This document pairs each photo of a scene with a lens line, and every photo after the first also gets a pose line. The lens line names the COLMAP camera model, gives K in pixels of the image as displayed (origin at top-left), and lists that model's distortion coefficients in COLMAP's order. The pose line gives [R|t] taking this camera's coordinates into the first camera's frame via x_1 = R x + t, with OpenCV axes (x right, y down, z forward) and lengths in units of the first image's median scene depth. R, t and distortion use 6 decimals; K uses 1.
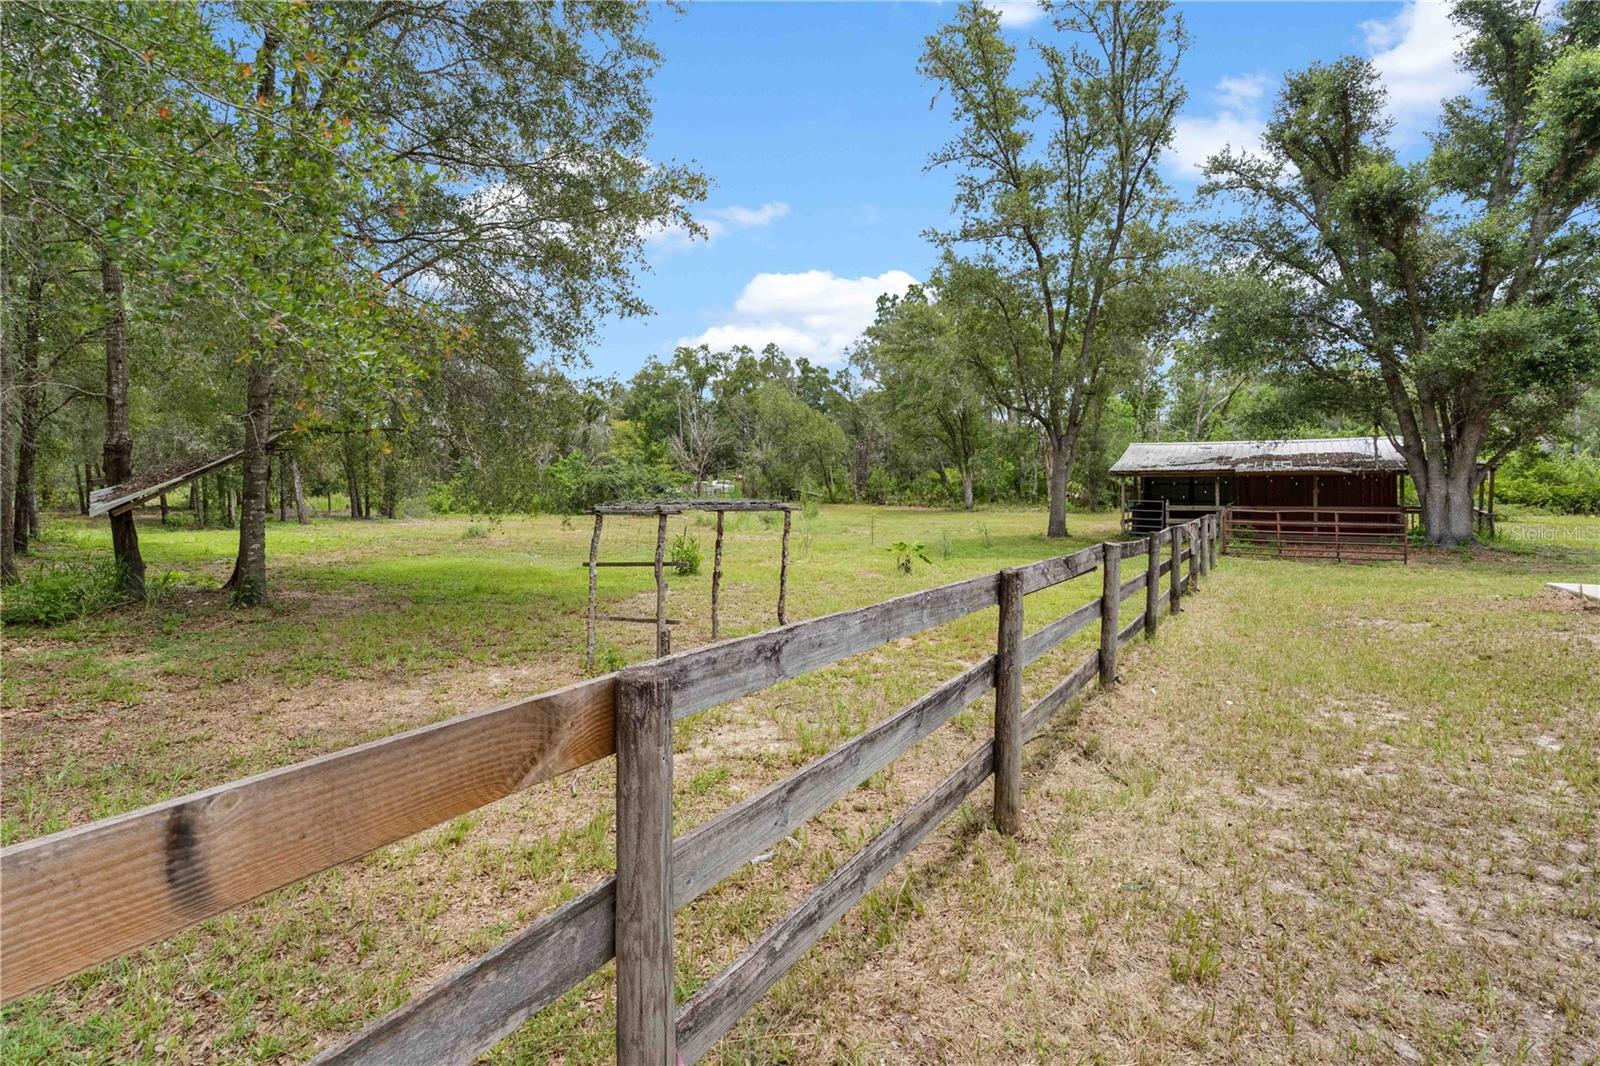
lens RADIAL K [[740.0, 0, 798.8], [0, 740.0, 491.3], [0, 0, 1]] dist [-0.002345, 0.000212]
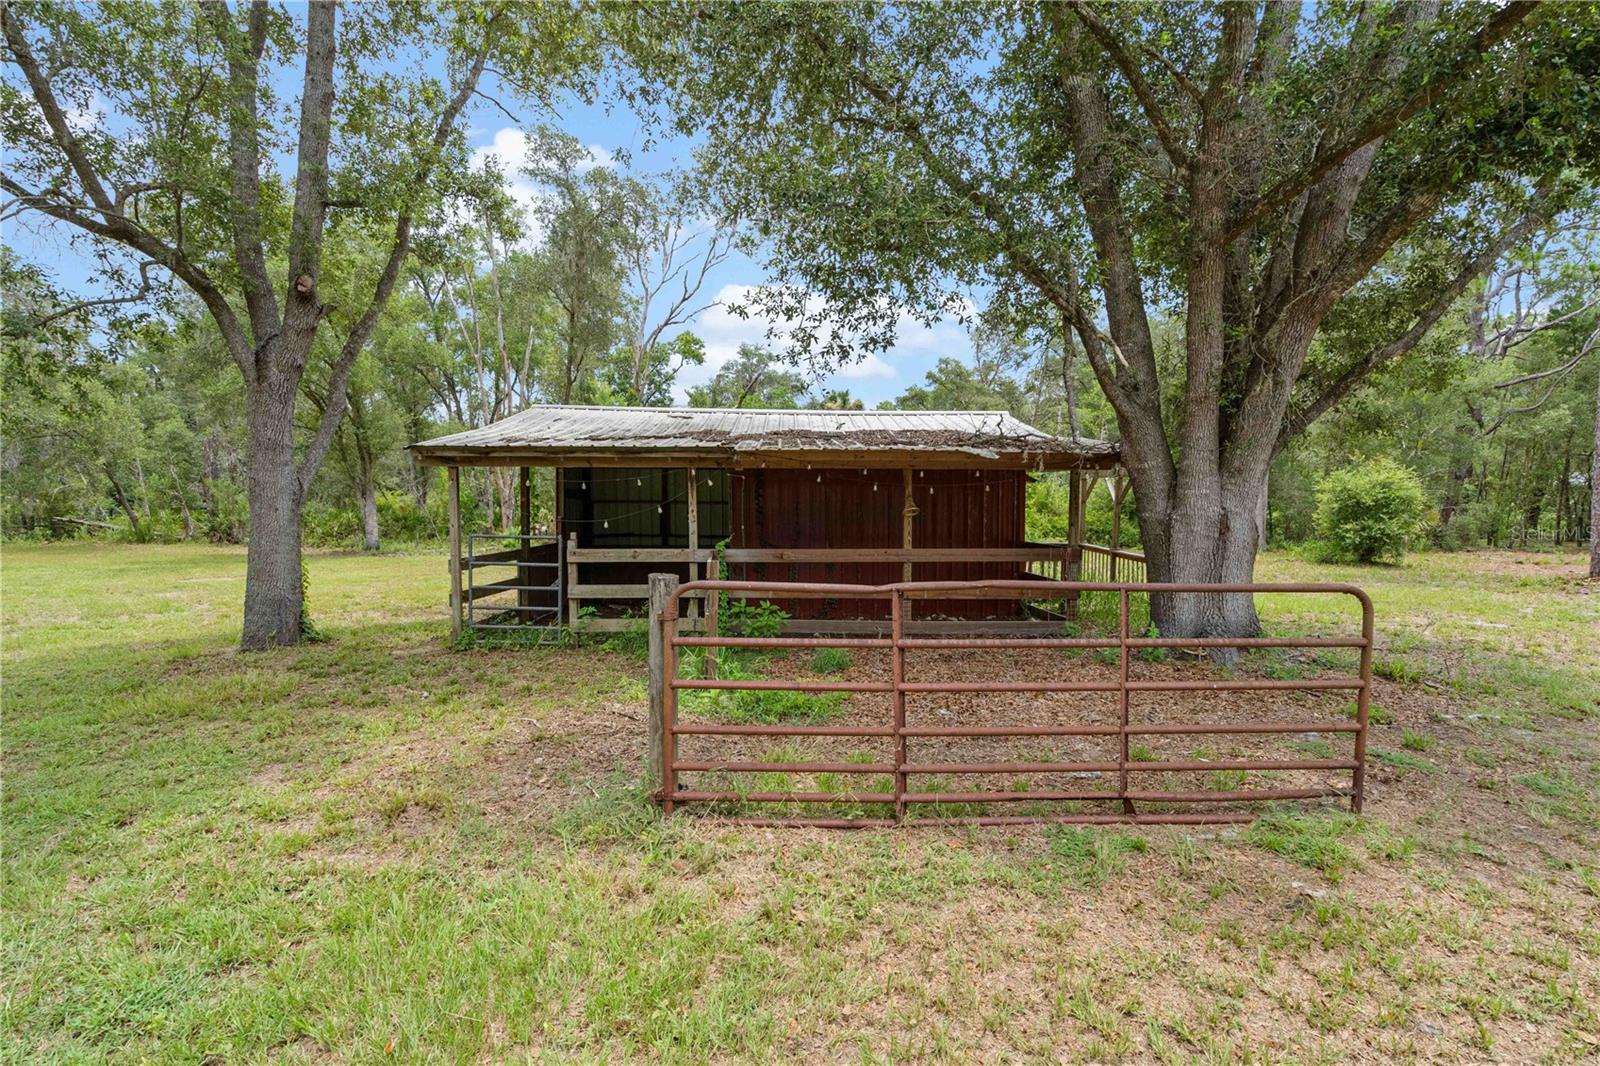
lens RADIAL K [[740.0, 0, 798.8], [0, 740.0, 491.3], [0, 0, 1]] dist [-0.002345, 0.000212]
pose [[0.823875, 0.028880, 0.566035, 0.388092], [-0.001833, 0.998831, -0.048295, 0.008397], [-0.566769, 0.038752, 0.822965, 0.644431]]
